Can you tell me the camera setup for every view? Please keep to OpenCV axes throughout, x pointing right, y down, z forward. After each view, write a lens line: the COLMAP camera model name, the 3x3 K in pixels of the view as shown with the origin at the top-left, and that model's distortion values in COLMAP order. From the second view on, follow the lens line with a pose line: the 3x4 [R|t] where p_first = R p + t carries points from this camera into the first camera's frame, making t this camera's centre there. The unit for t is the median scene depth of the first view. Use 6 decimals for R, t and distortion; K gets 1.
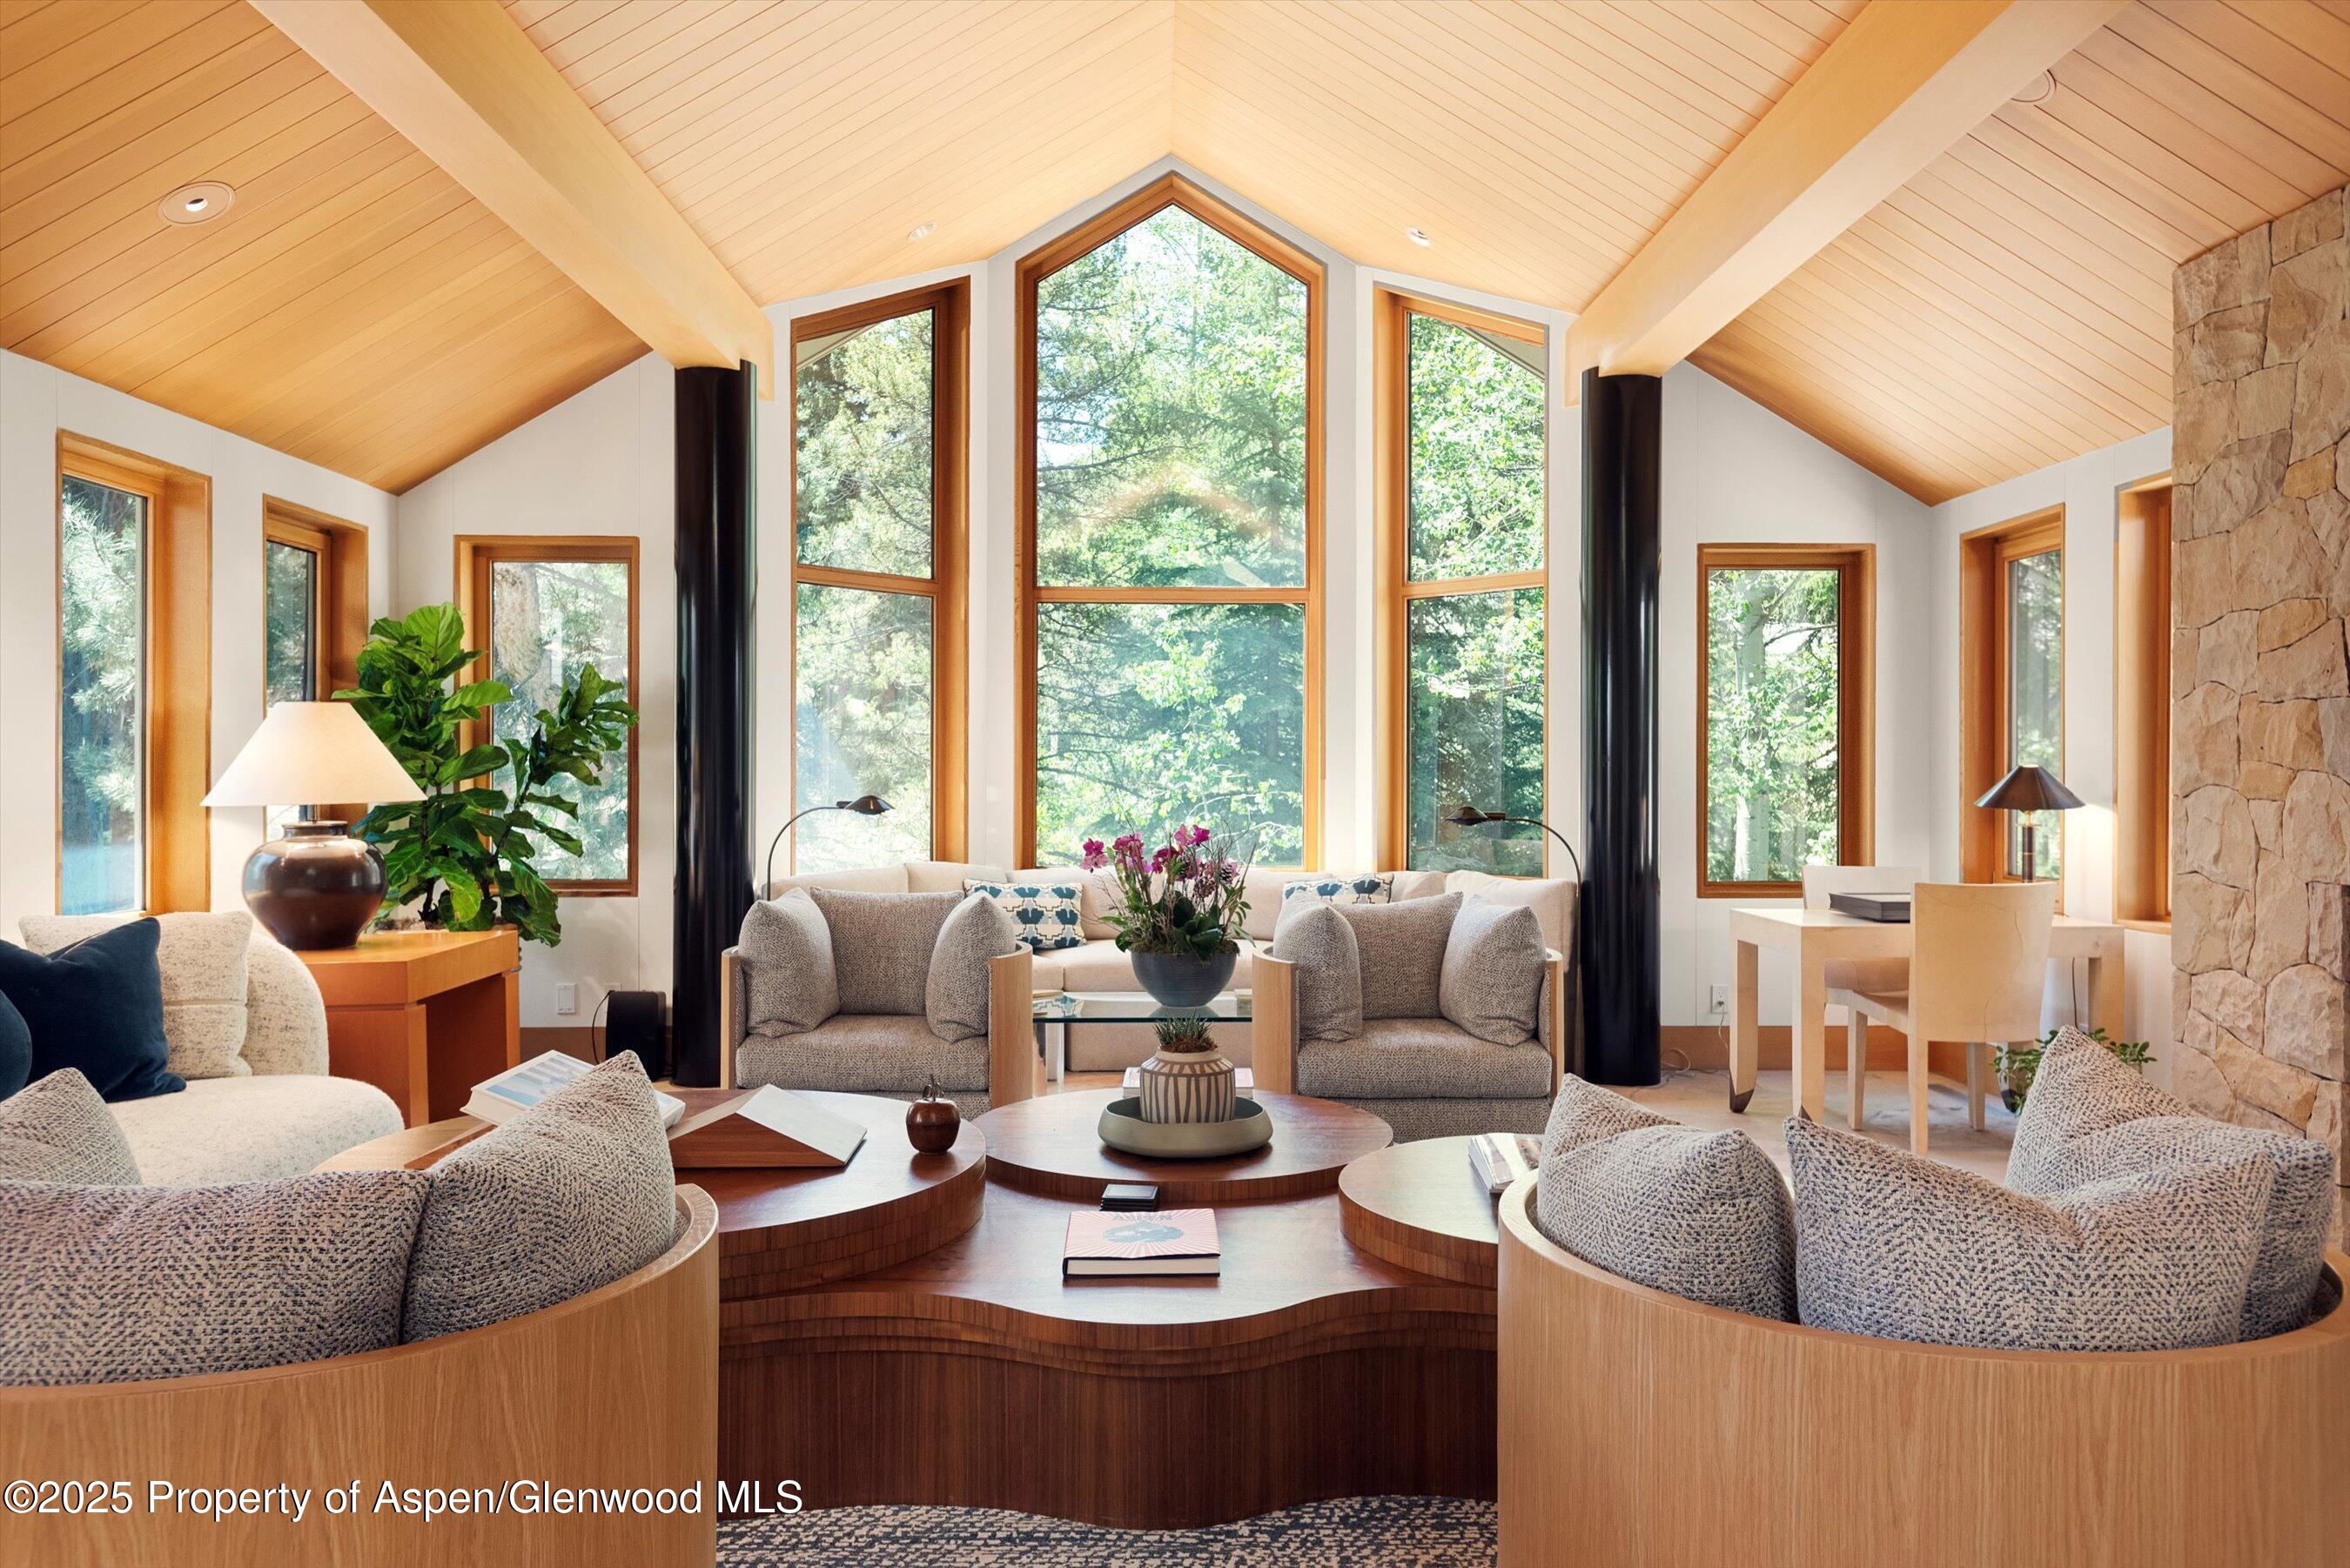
lens RADIAL K [[1397.9, 0, 1176.8], [0, 1397.9, 766.0], [0, 0, 1]] dist [-0.000151, -0.001407]
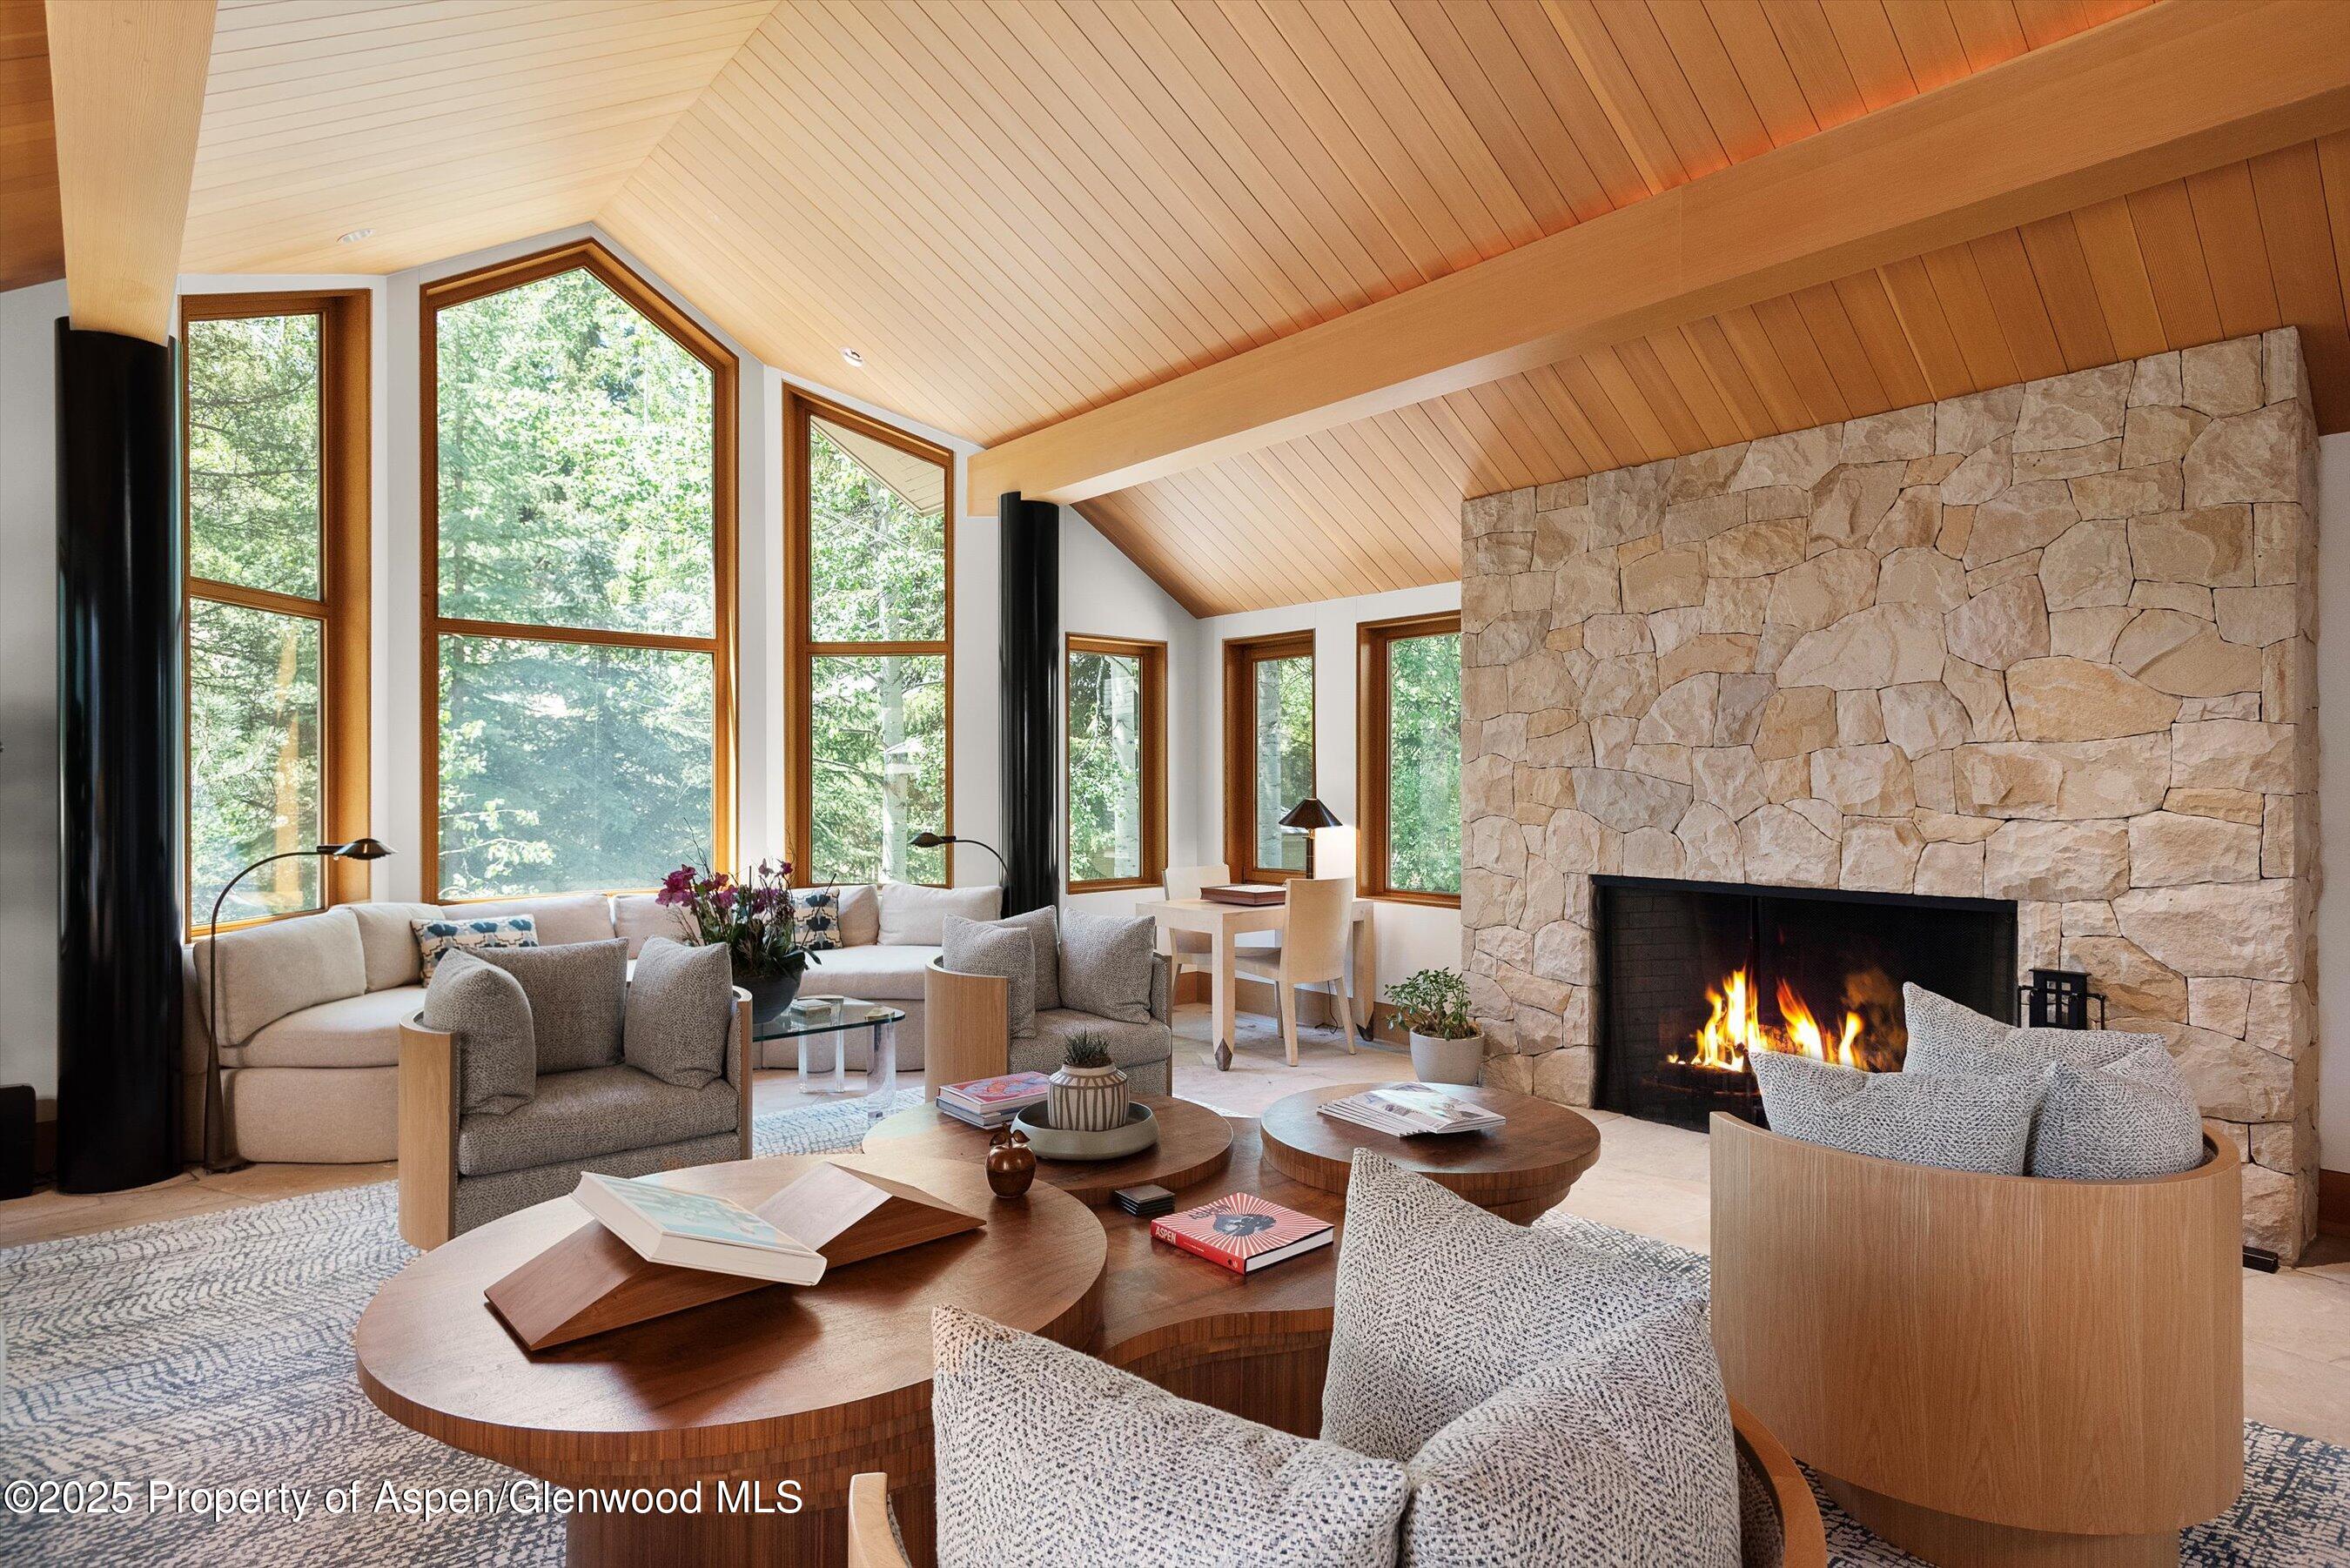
lens RADIAL K [[1106.3, 0, 1188.4], [0, 1106.3, 787.0], [0, 0, 1]] dist [0.003190, -0.000219]
pose [[0.815941, -0.000553, 0.578135, -0.329496], [0.000250, 1.000000, 0.000604, -0.022082], [-0.578135, -0.000348, 0.815941, 0.134863]]
